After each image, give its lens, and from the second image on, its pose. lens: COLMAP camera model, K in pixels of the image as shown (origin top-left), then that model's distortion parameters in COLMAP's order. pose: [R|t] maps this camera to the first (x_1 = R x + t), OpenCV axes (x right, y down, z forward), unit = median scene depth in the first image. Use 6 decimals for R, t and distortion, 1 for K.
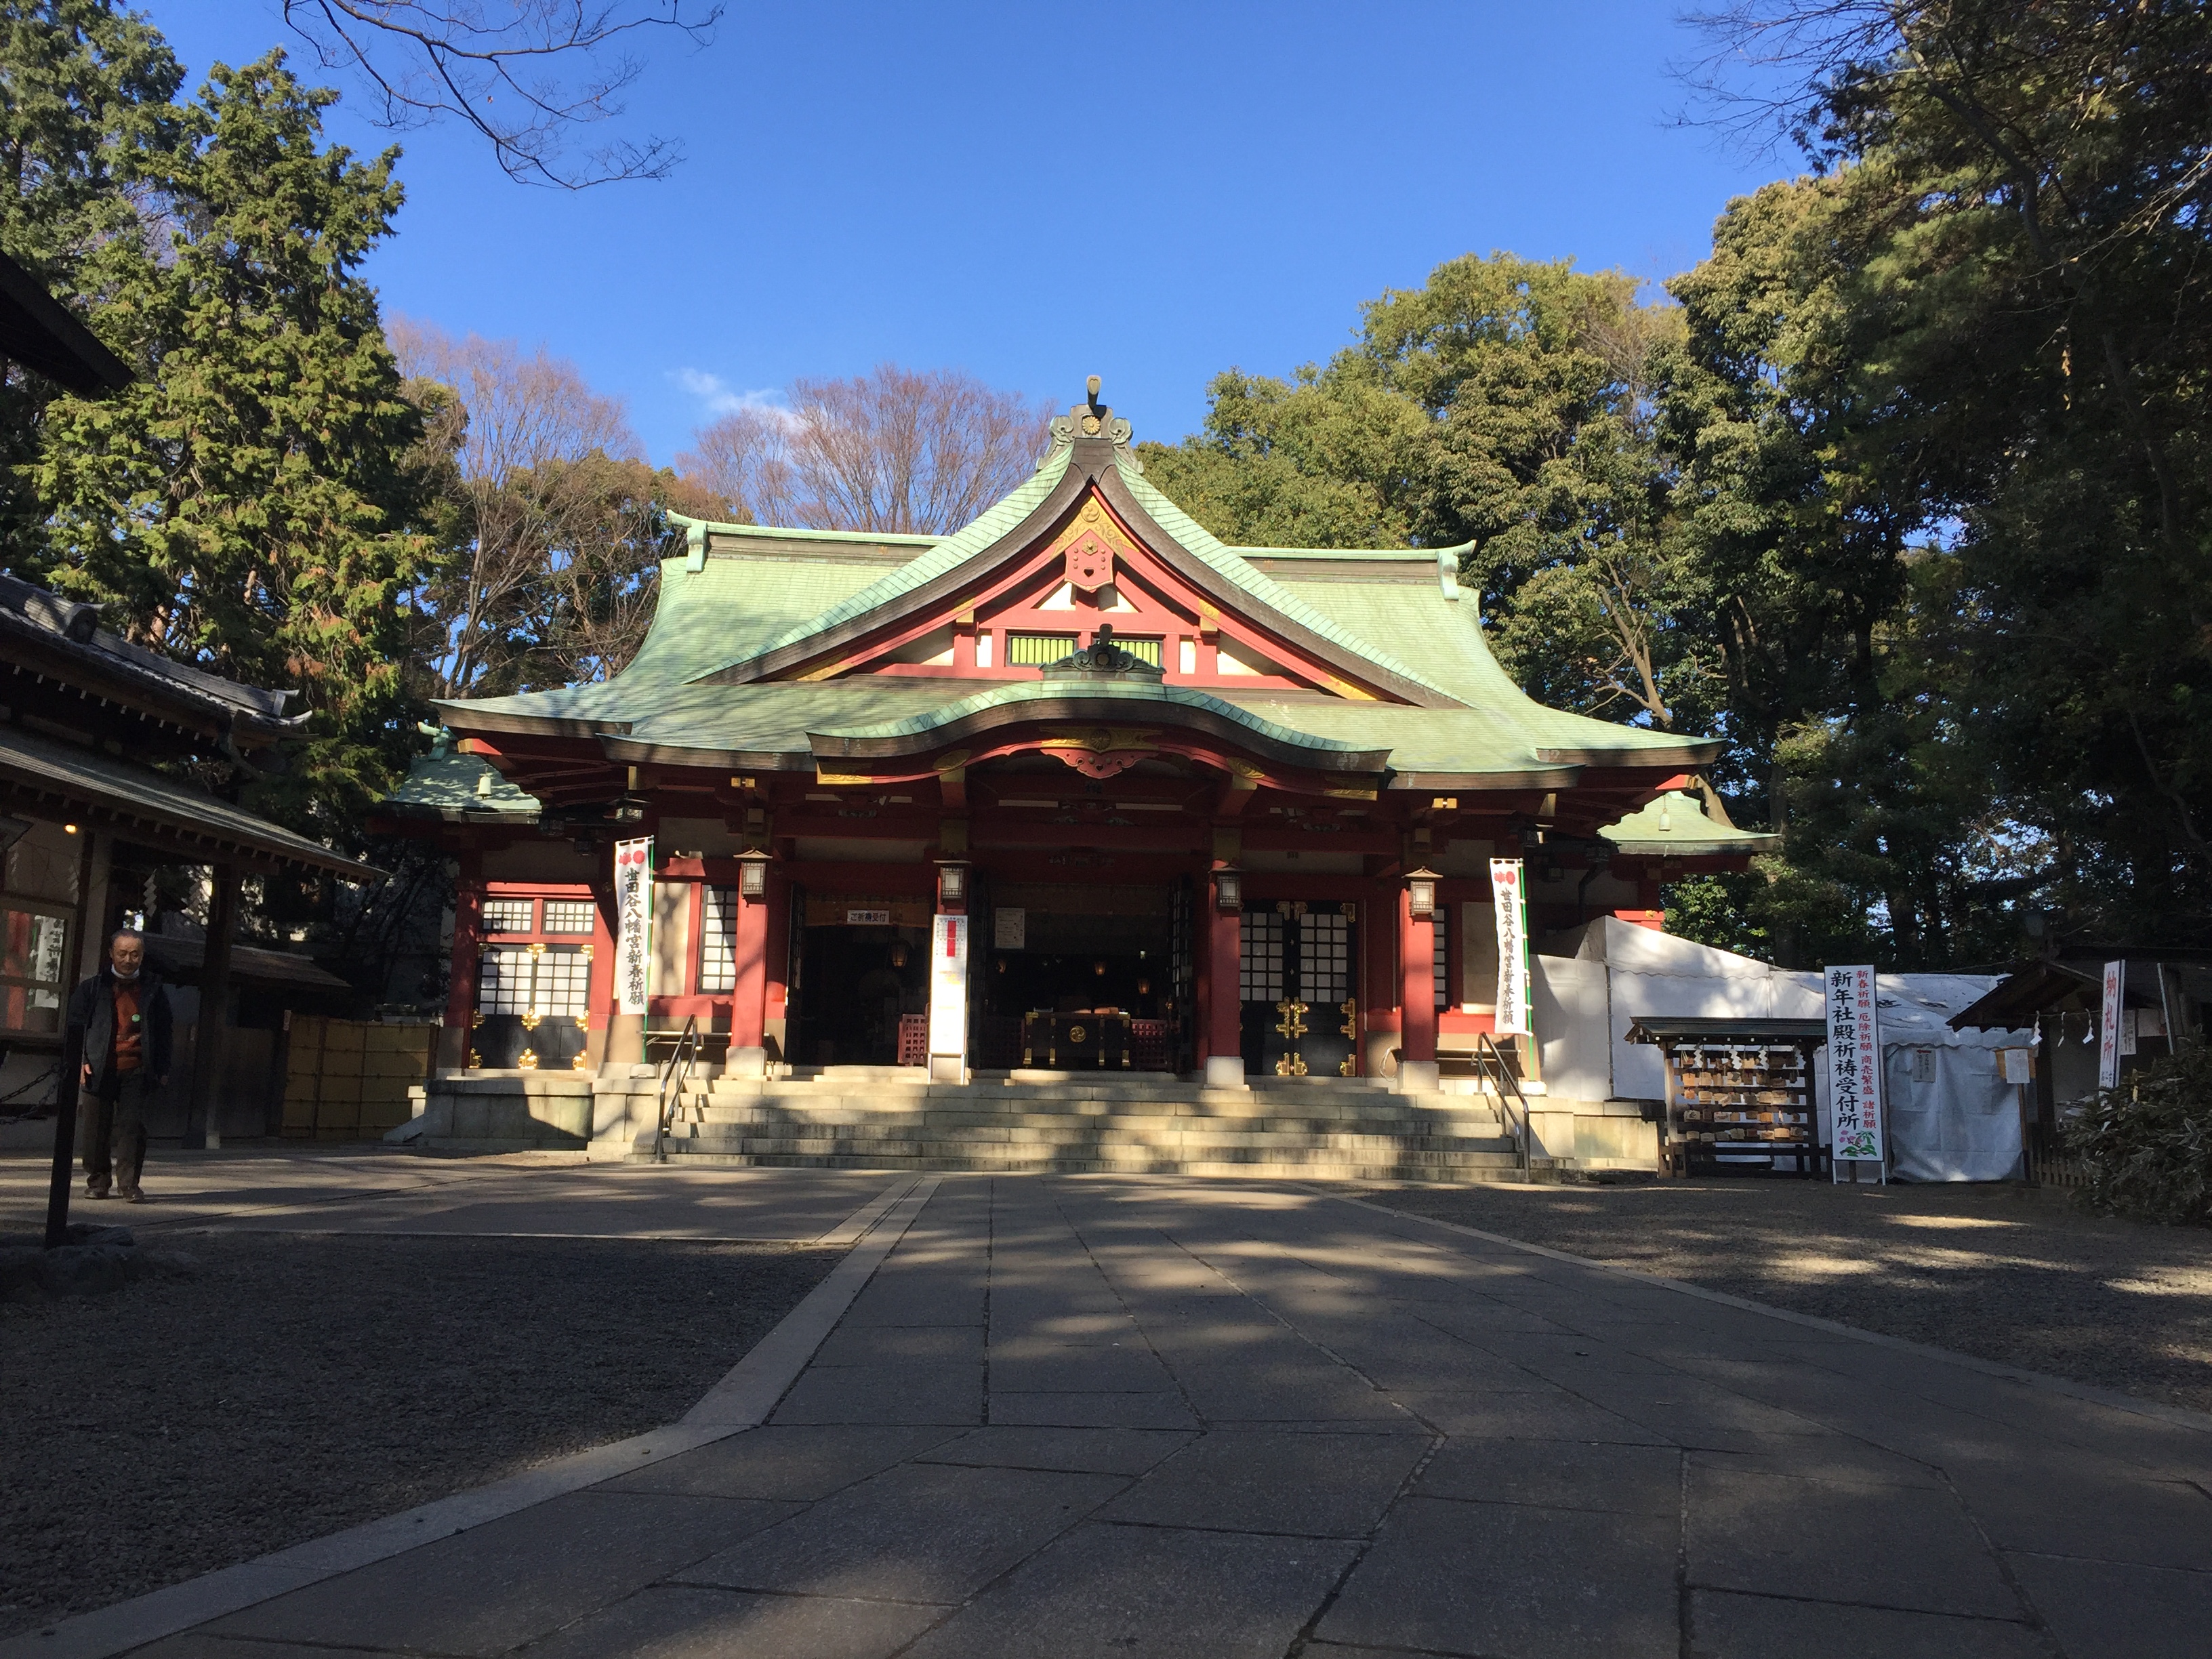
lens RADIAL K [[1871.7, 0, 1105.4], [0, 1871.7, 822.0], [0, 0, 1]] dist [0.046961, -0.073040]
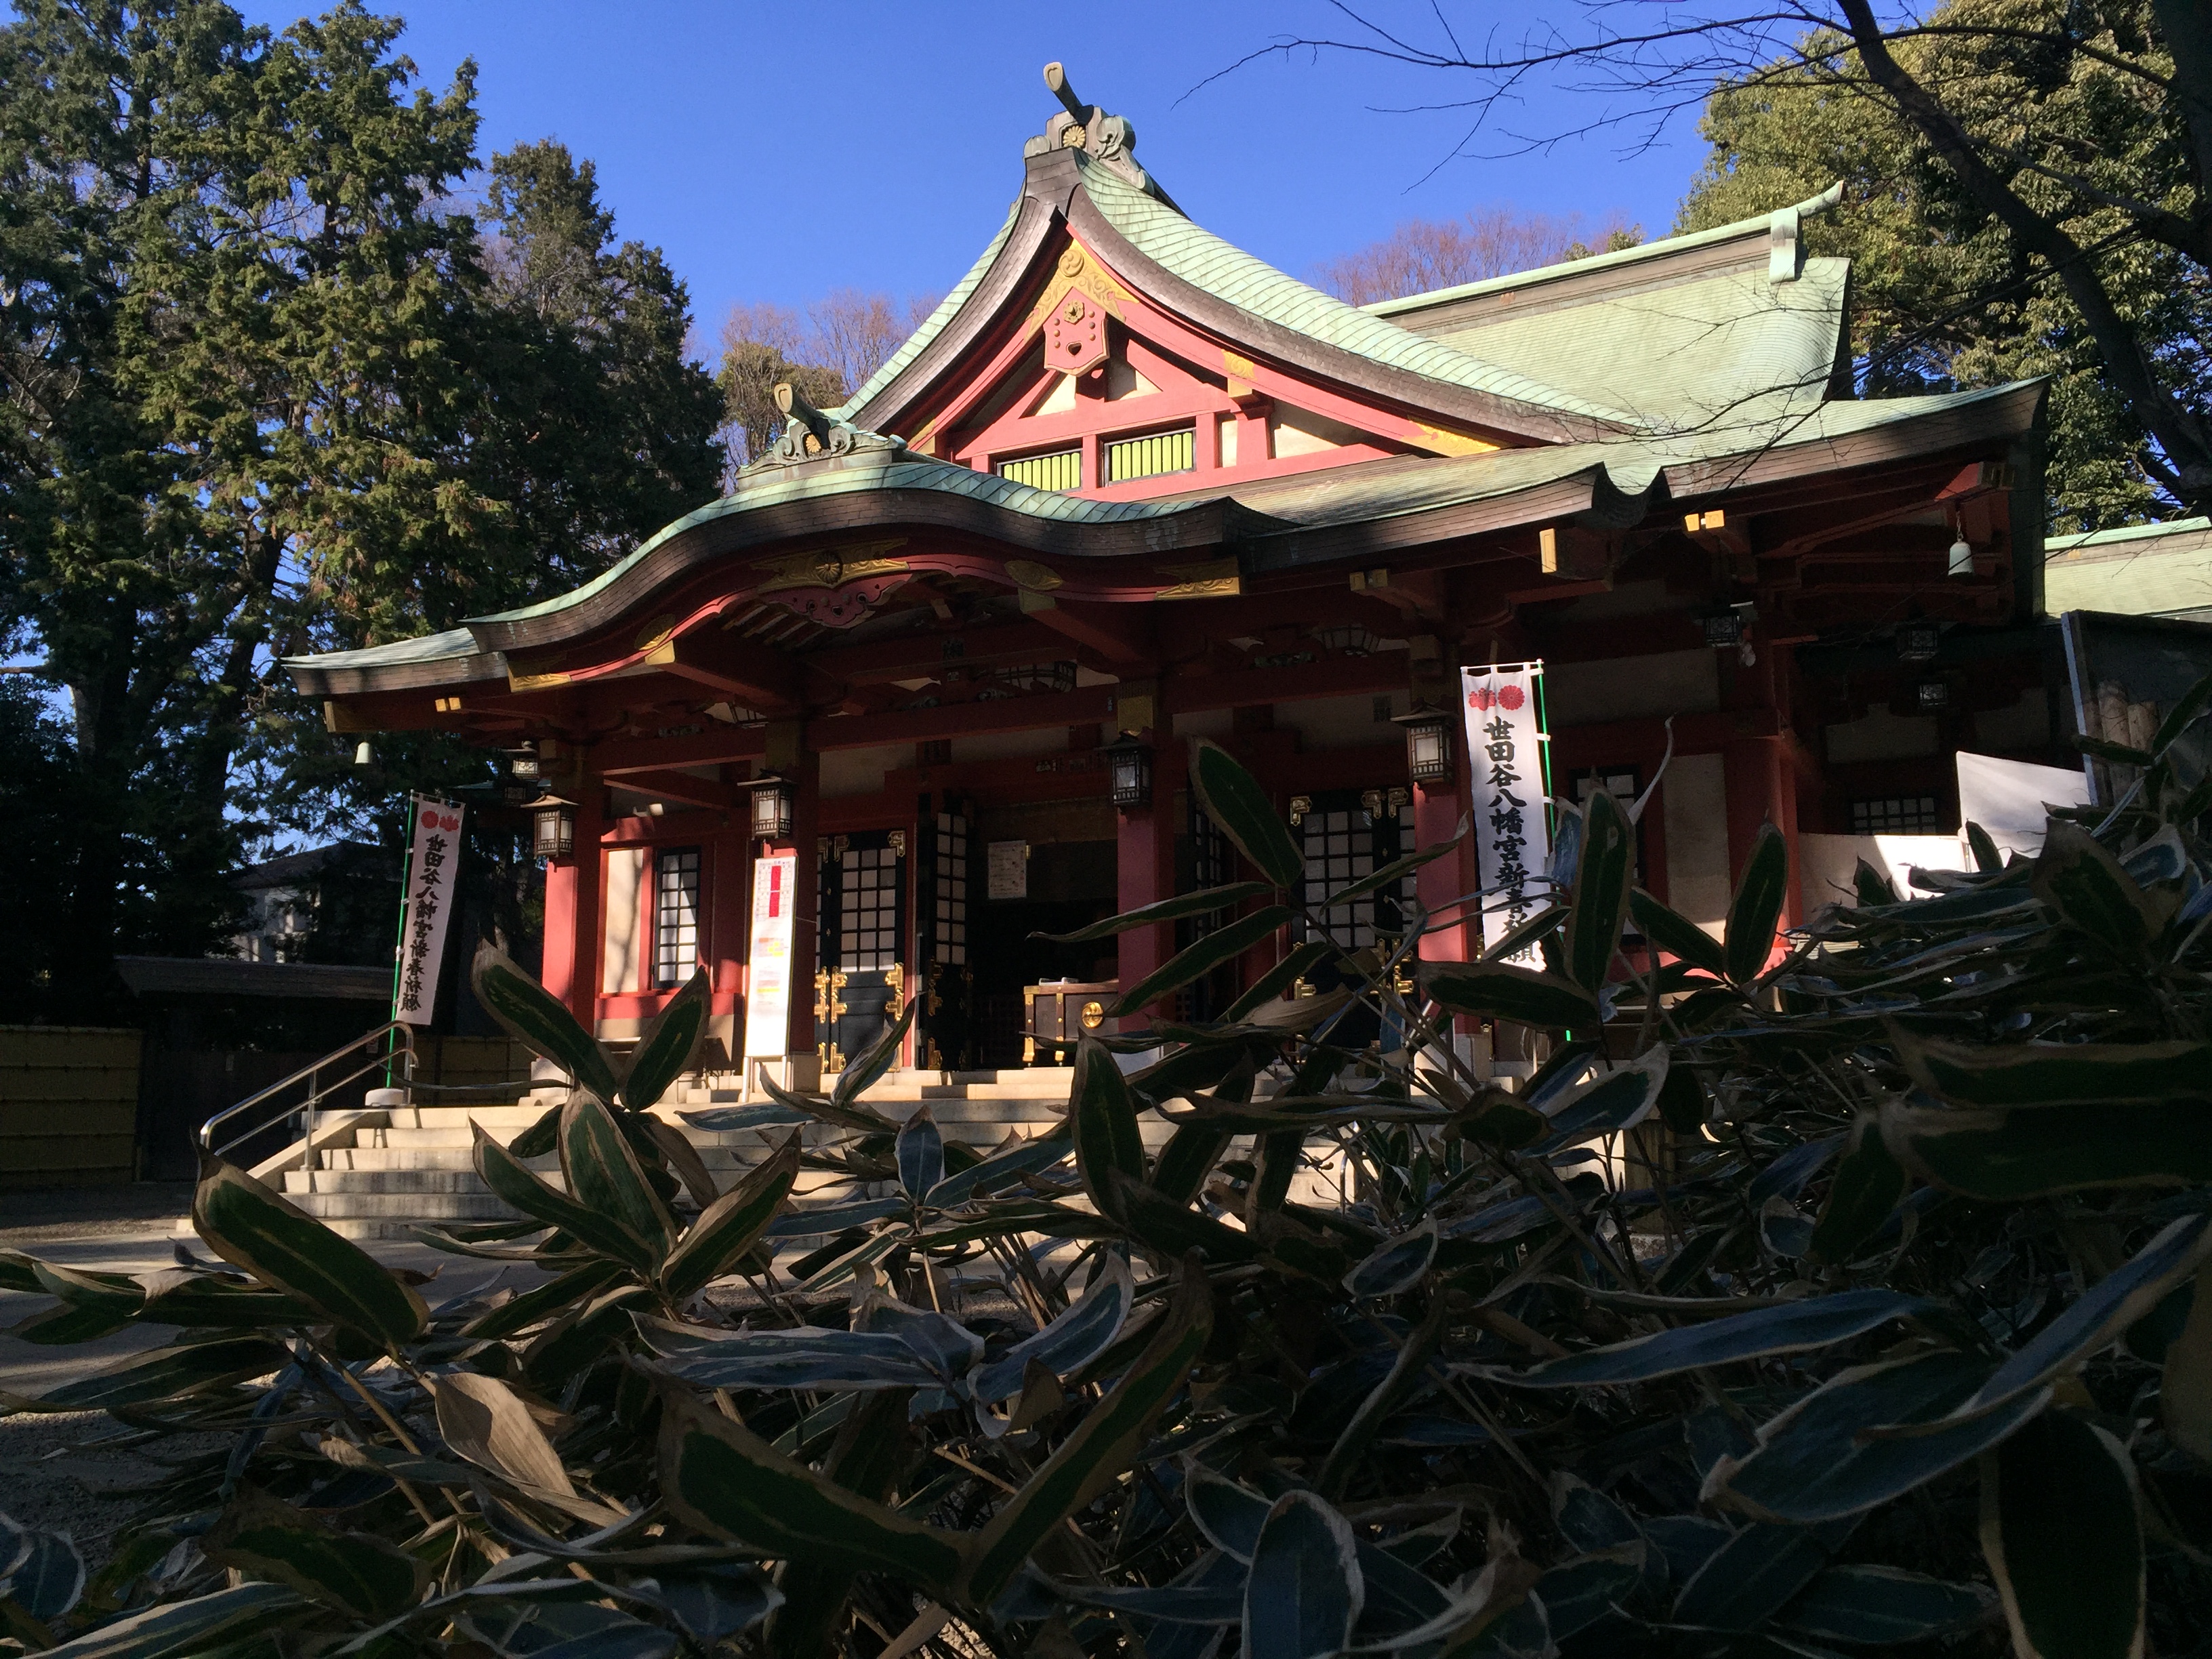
lens RADIAL K [[1886.2, 0, 1106.0], [0, 1886.2, 829.5], [0, 0, 1]] dist [0.051013, -0.081585]
pose [[0.865796, -0.097429, -0.490820, 0.326430], [0.105405, 0.994363, -0.011453, 0.052673], [0.489169, -0.041819, 0.871186, 0.387747]]
